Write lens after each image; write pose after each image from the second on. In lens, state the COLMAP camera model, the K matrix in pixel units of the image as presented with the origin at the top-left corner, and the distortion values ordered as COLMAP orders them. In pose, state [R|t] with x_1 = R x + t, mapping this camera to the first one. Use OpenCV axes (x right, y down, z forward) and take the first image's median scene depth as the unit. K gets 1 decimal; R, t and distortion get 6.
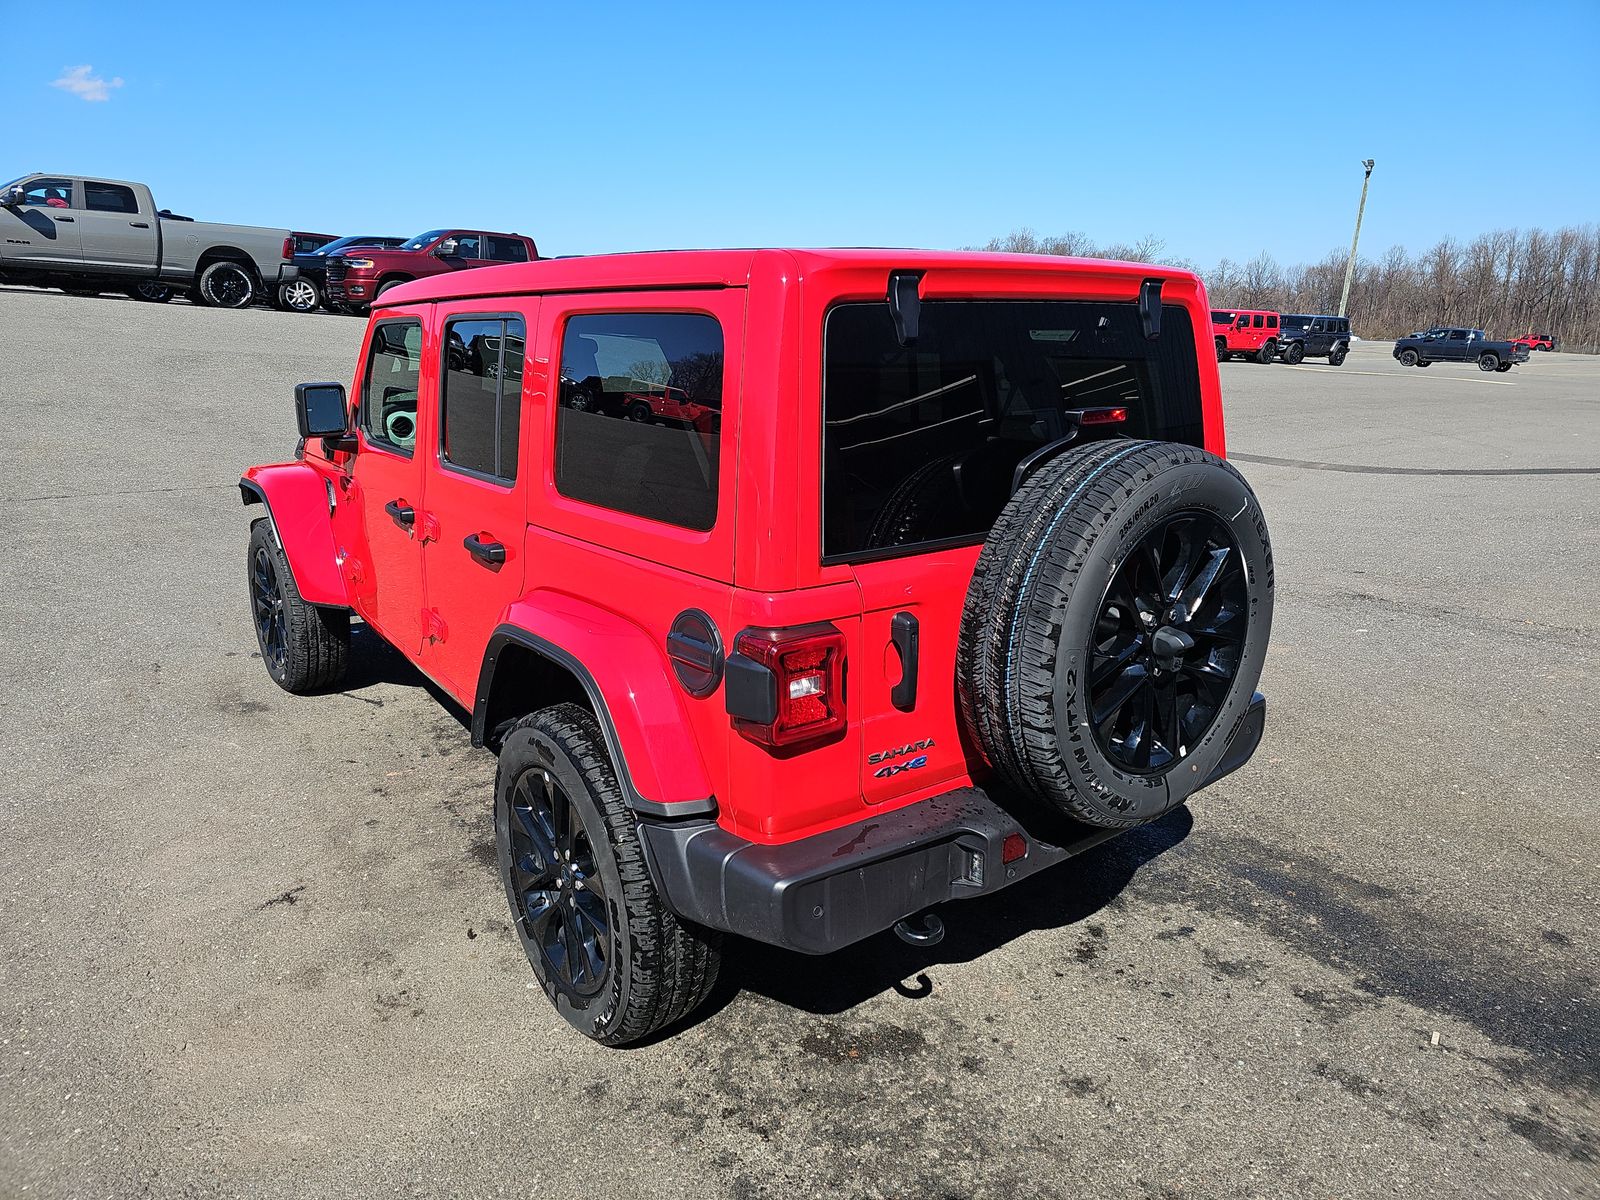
lens RADIAL K [[1040.2, 0, 779.3], [0, 1040.2, 580.8], [0, 0, 1]] dist [0.041335, -0.029248]
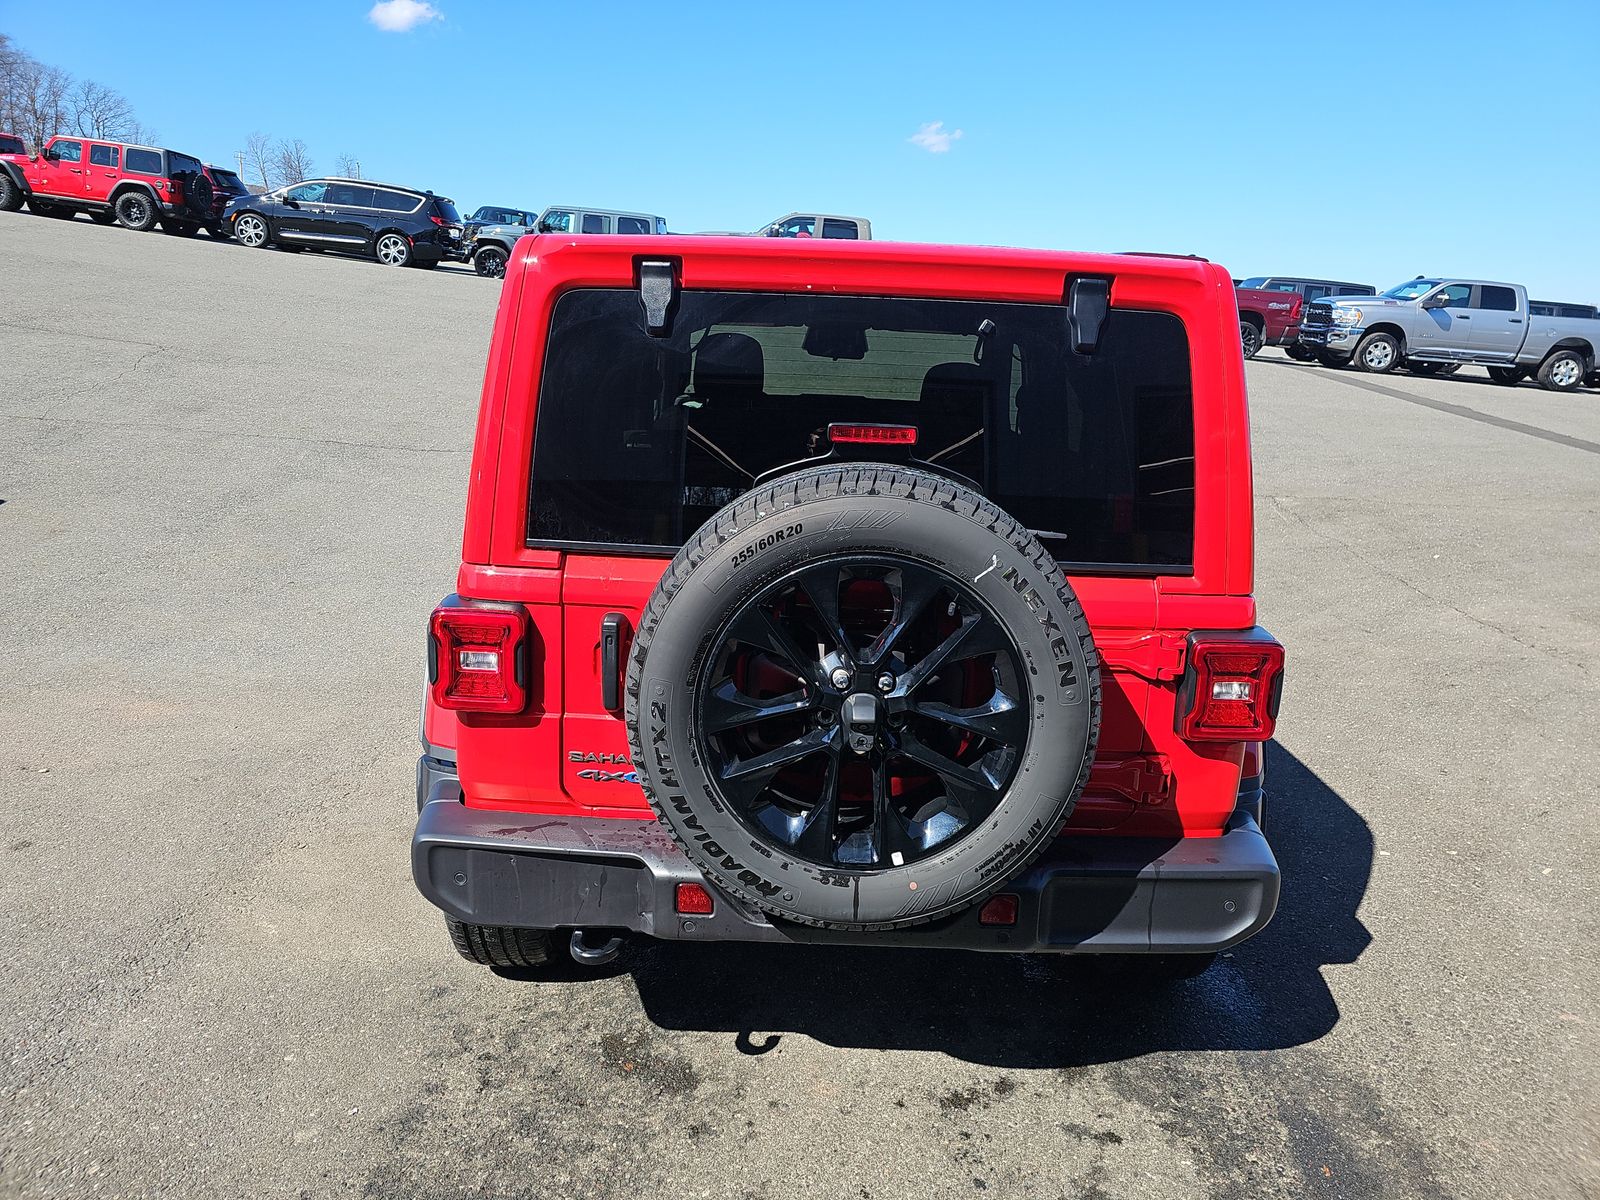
lens RADIAL K [[1040.2, 0, 800.3], [0, 1040.2, 583.2], [0, 0, 1]] dist [0.041335, -0.029248]
pose [[0.793933, 0.169381, -0.583935, 0.663343], [-0.180584, 0.982764, 0.039541, -0.053939], [0.580568, 0.074056, 0.810837, 0.261928]]
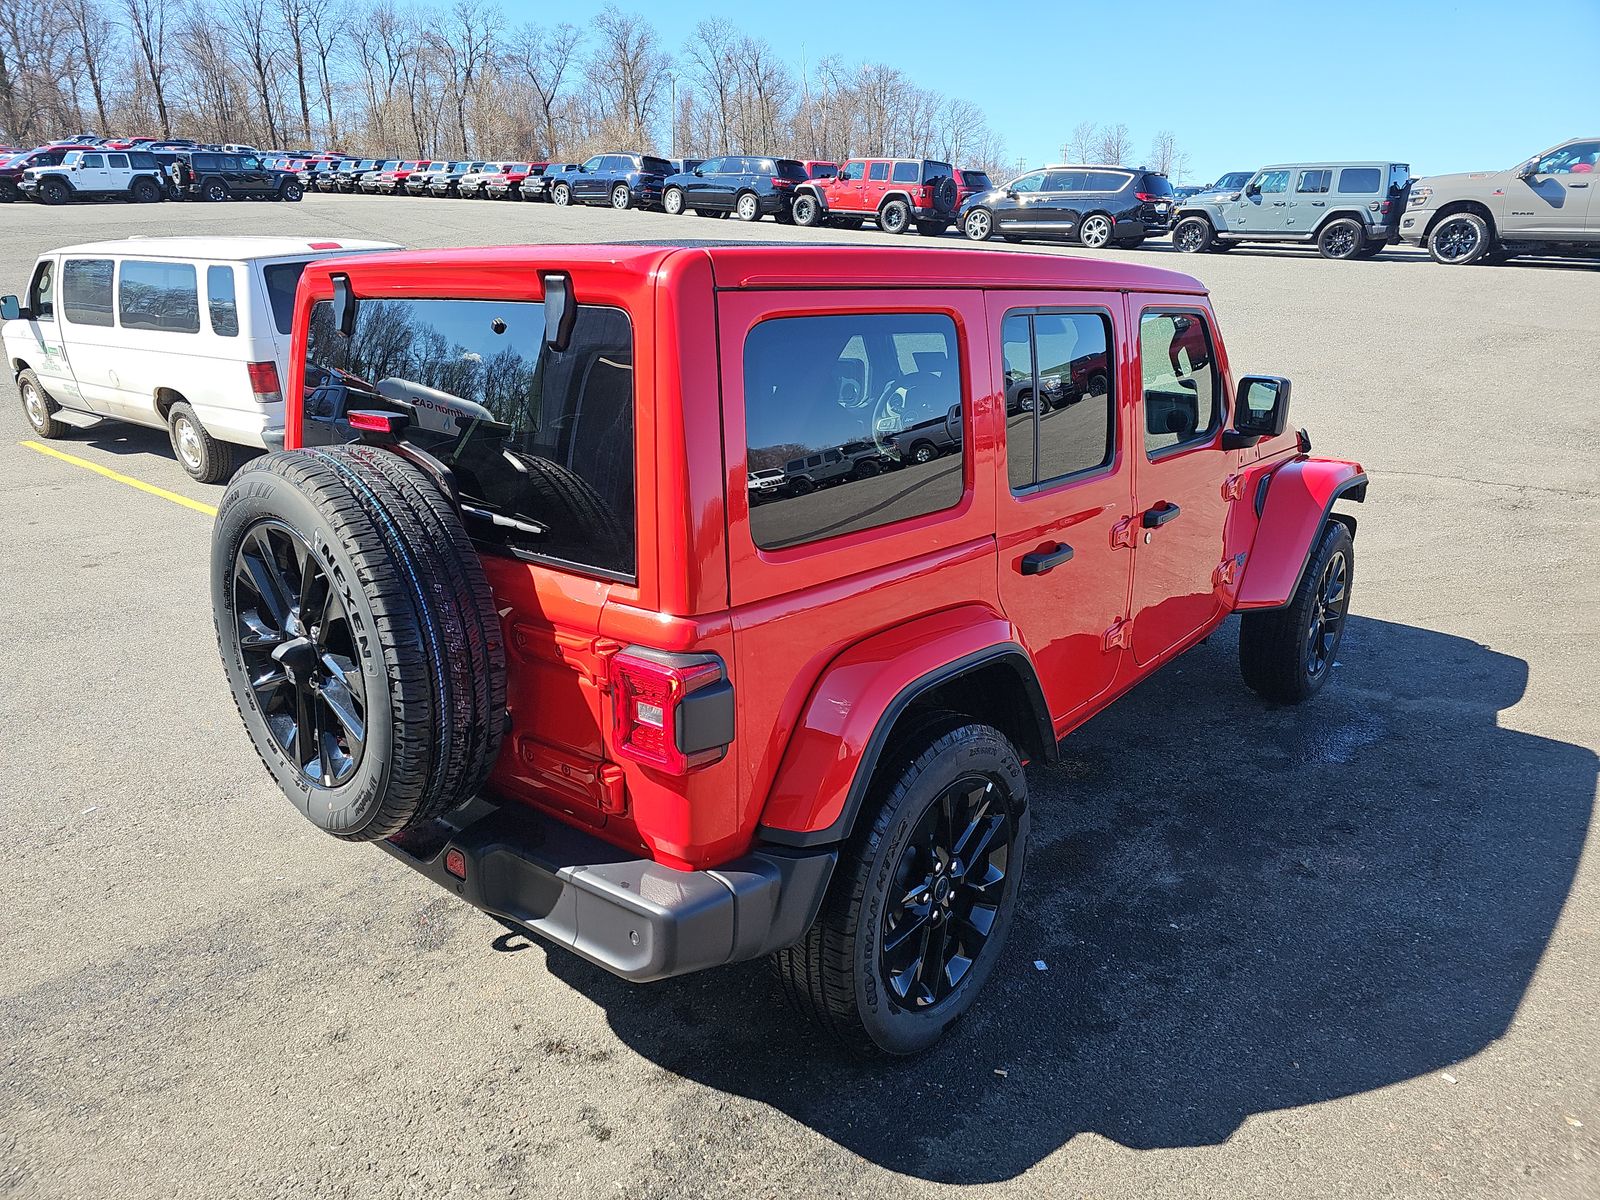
lens RADIAL K [[1040.2, 0, 799.0], [0, 1040.2, 611.4], [0, 0, 1]] dist [0.041335, -0.029248]
pose [[0.214916, 0.281587, -0.935158, 1.161232], [-0.231071, 0.945007, 0.231449, -0.263915], [0.948903, 0.166346, 0.268164, 0.987275]]
